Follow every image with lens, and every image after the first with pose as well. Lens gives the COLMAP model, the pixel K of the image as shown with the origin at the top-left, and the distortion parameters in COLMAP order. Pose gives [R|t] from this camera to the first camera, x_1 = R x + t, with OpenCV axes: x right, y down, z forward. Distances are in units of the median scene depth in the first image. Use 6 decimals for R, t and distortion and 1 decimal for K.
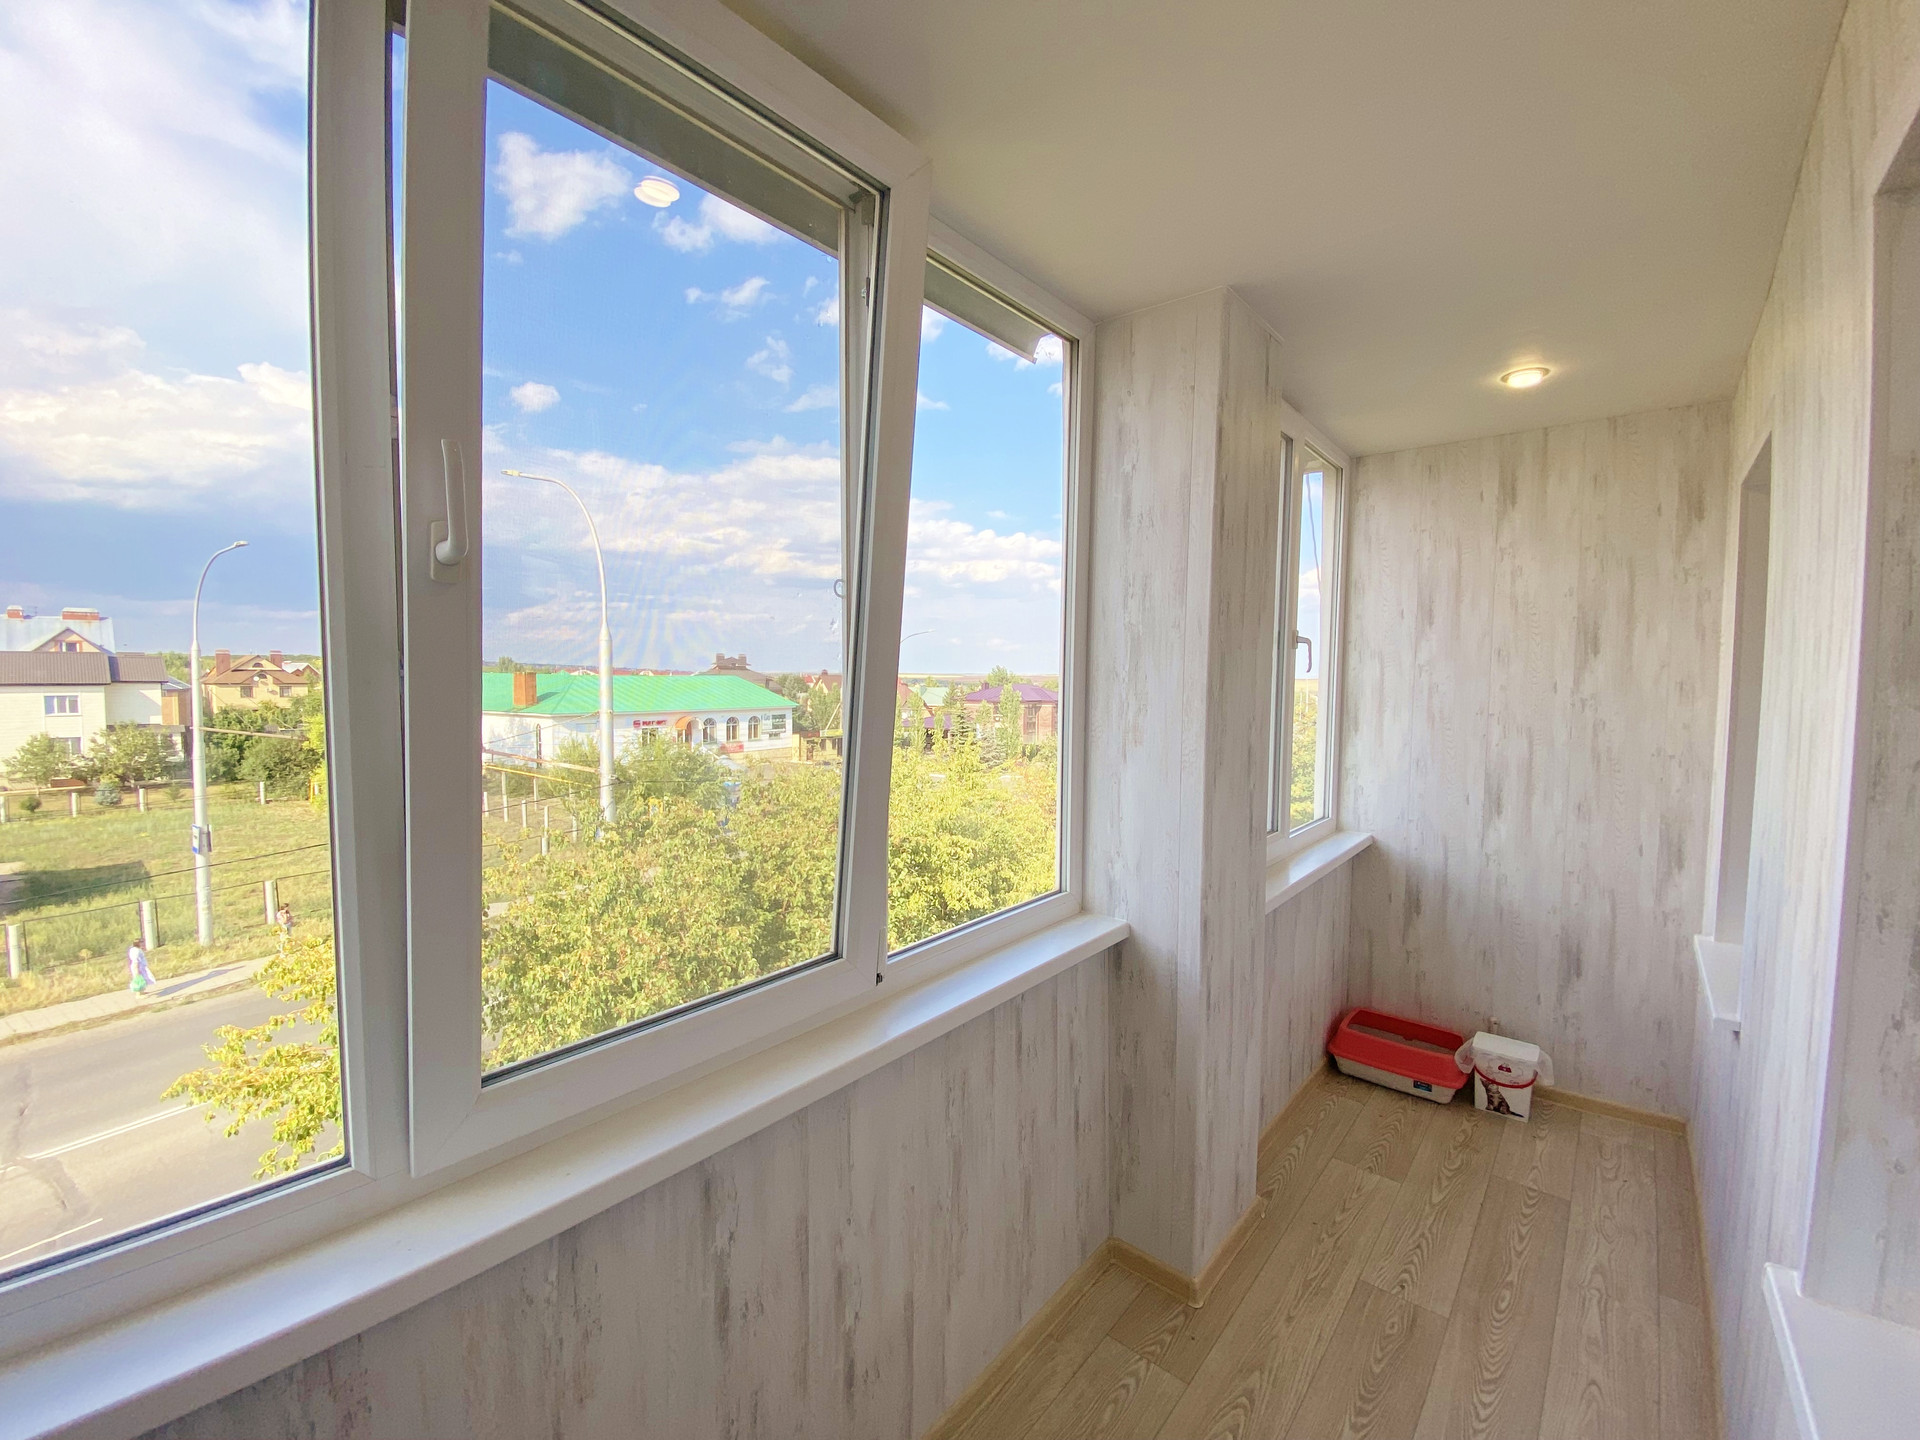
lens RADIAL K [[779.7, 0, 956.0], [0, 779.7, 724.2], [0, 0, 1]] dist [0.025358, -0.022954]
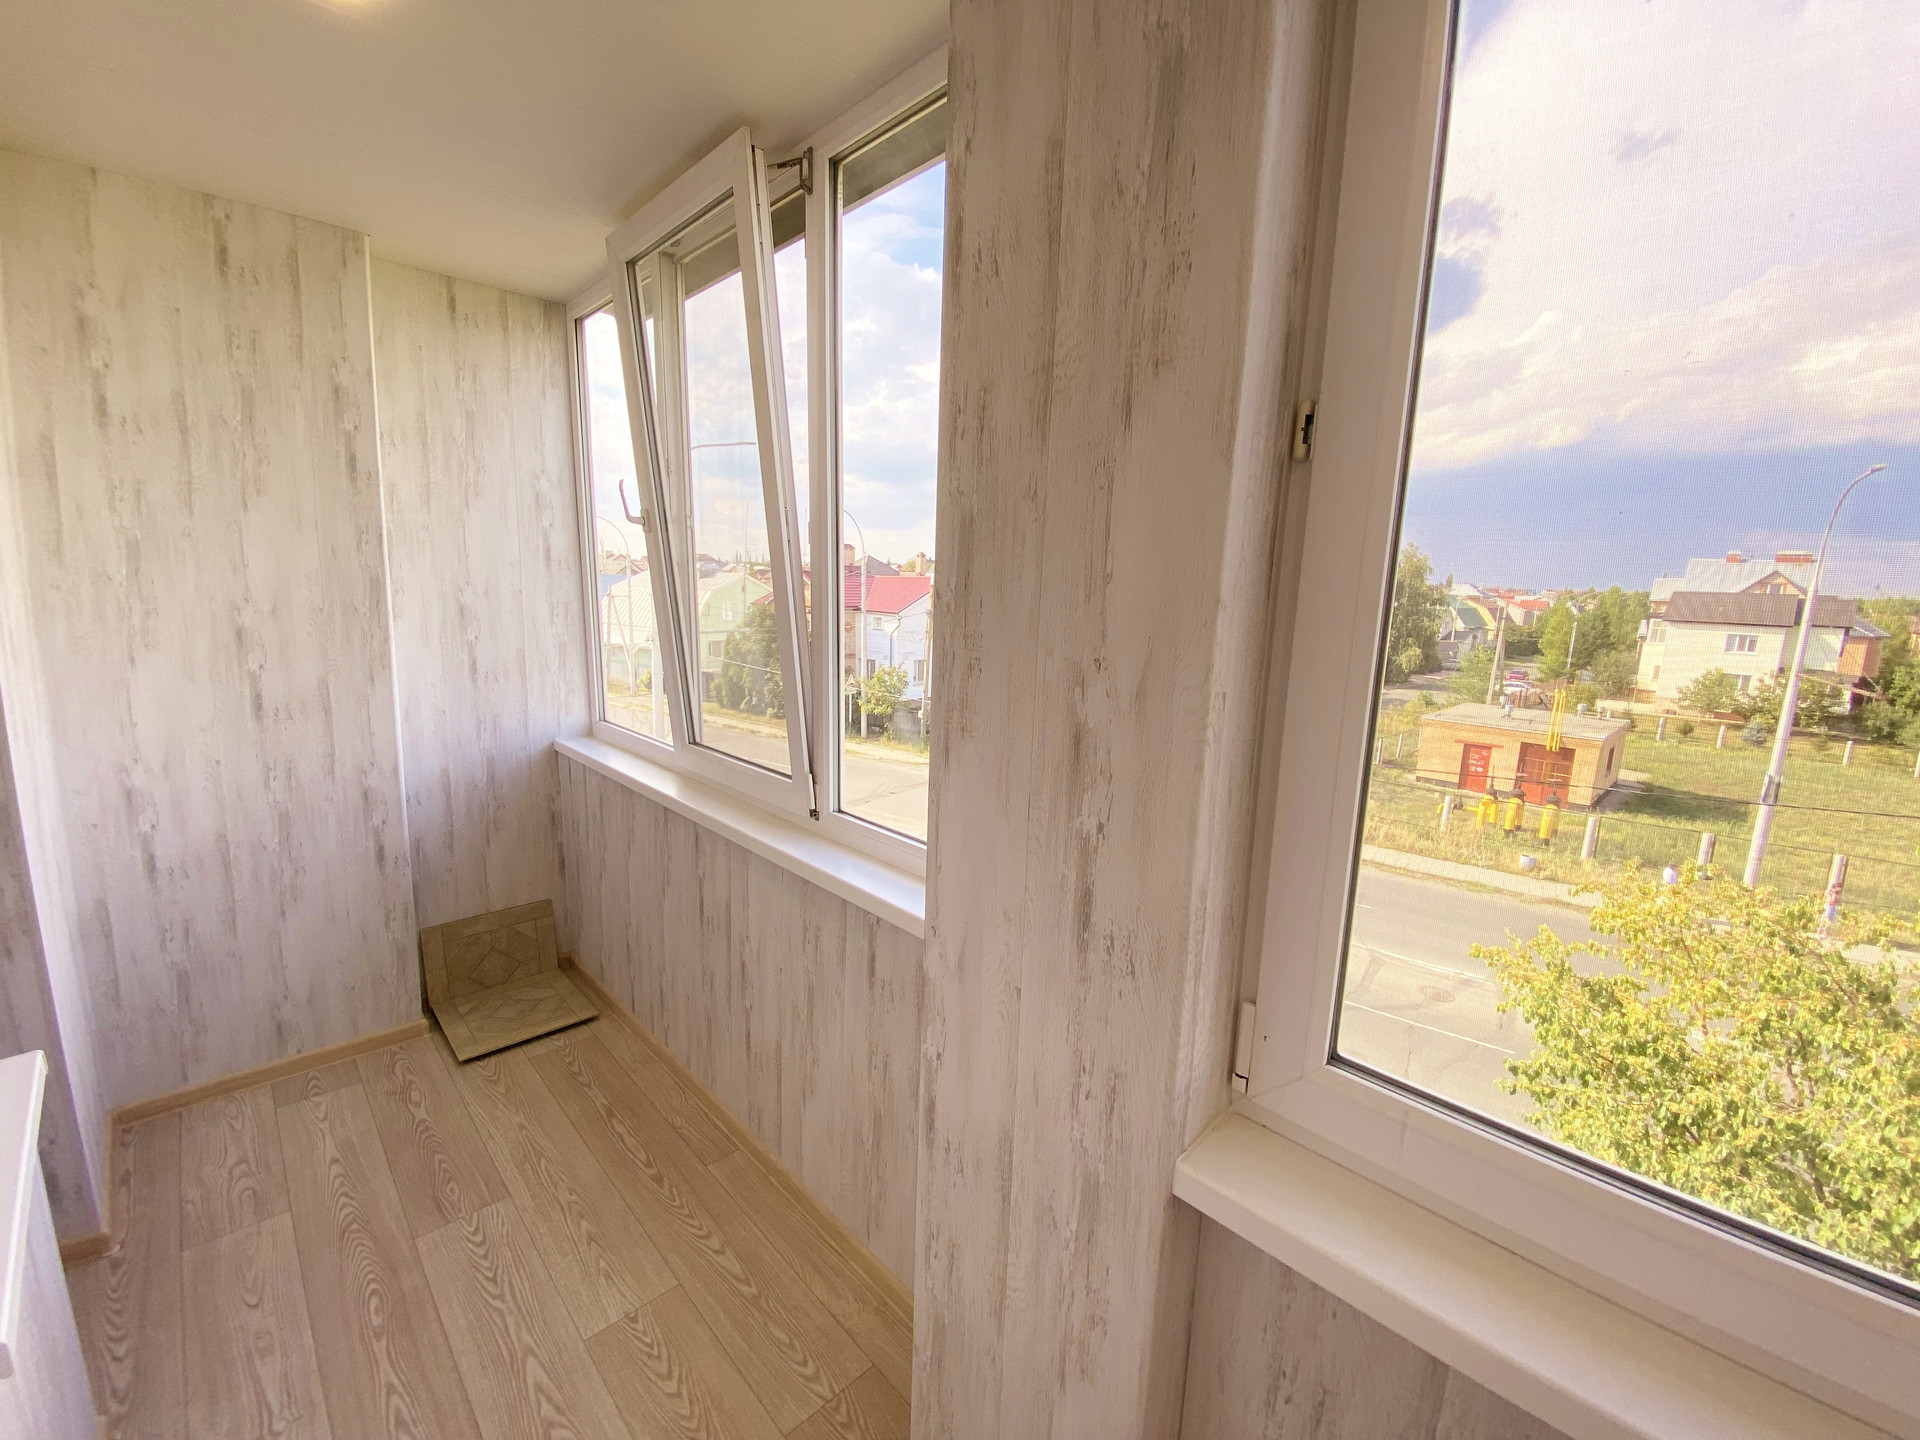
lens RADIAL K [[779.7, 0, 956.0], [0, 779.7, 724.2], [0, 0, 1]] dist [0.025358, -0.022954]
pose [[-0.104591, 0.160968, -0.981402, 0.950847], [-0.090627, 0.981166, 0.170587, -0.051589], [0.990377, 0.106783, -0.088033, 1.138825]]
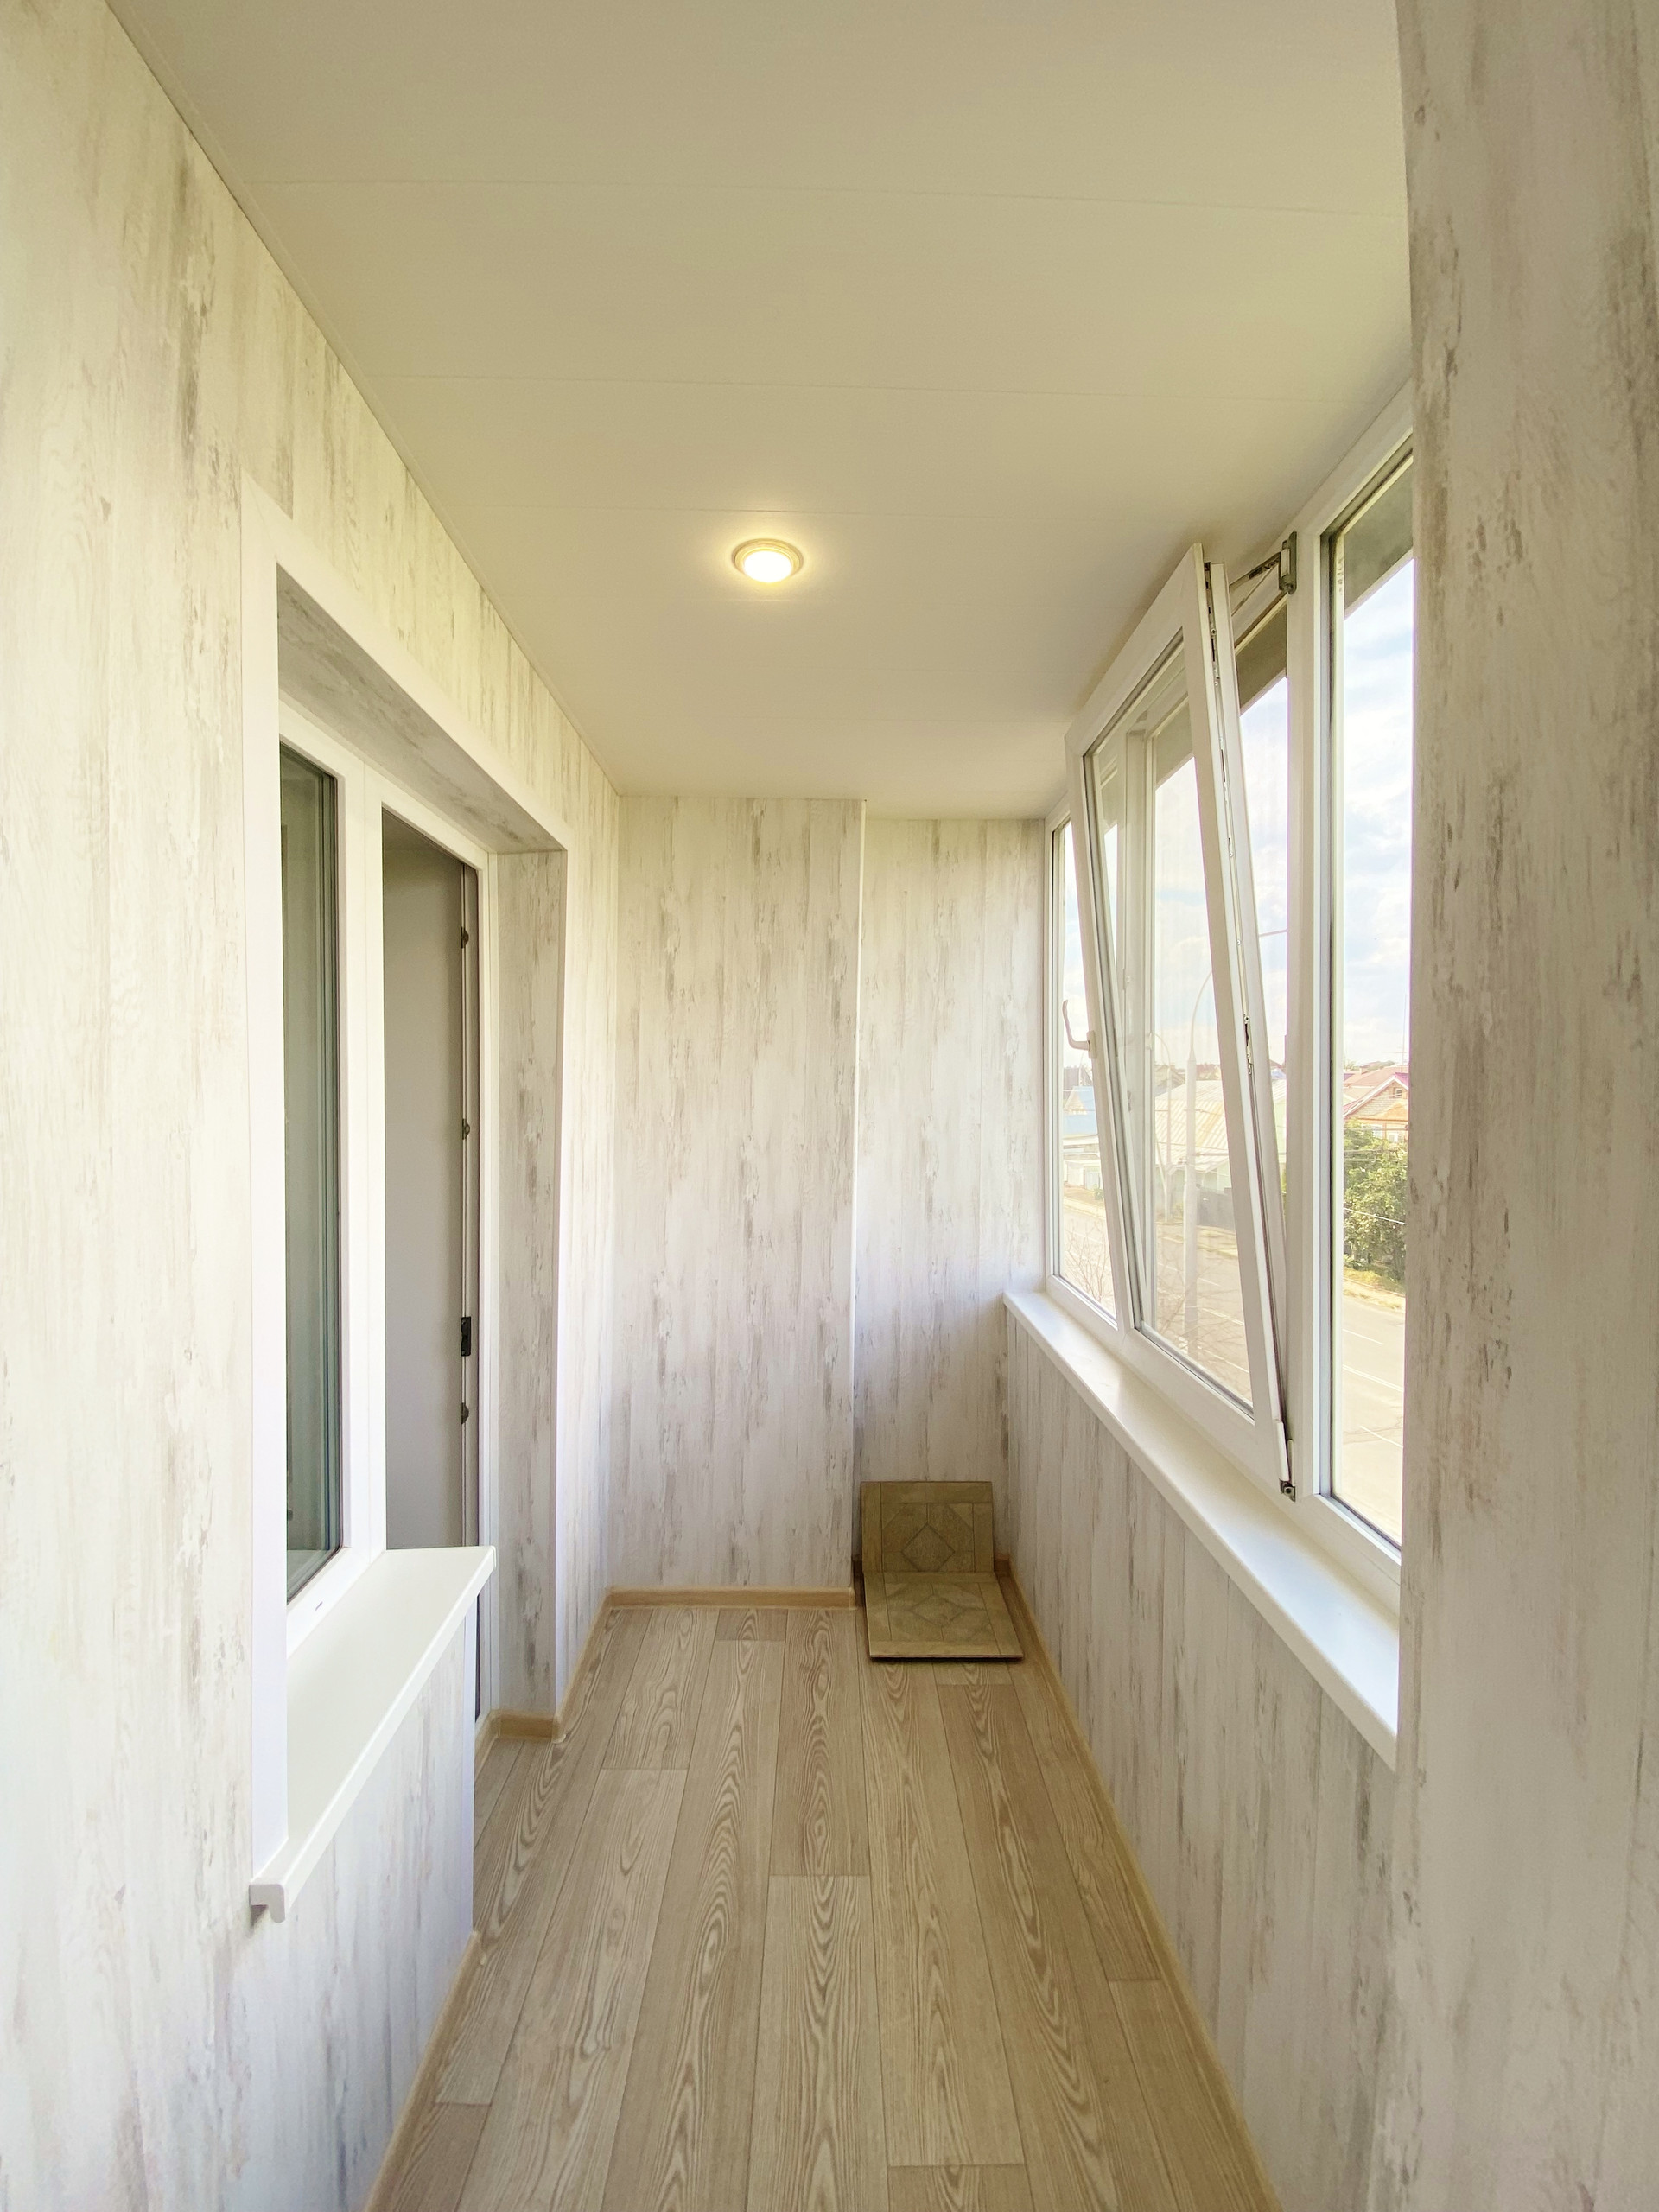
lens RADIAL K [[893.5, 0, 824.2], [0, 893.5, 1095.7], [0, 0, 1]] dist [0.032808, -0.034002]
pose [[-0.761702, -0.003713, -0.647917, 0.819690], [-0.046131, 0.997757, 0.048514, -0.073806], [0.646284, 0.066842, -0.760164, 1.160693]]
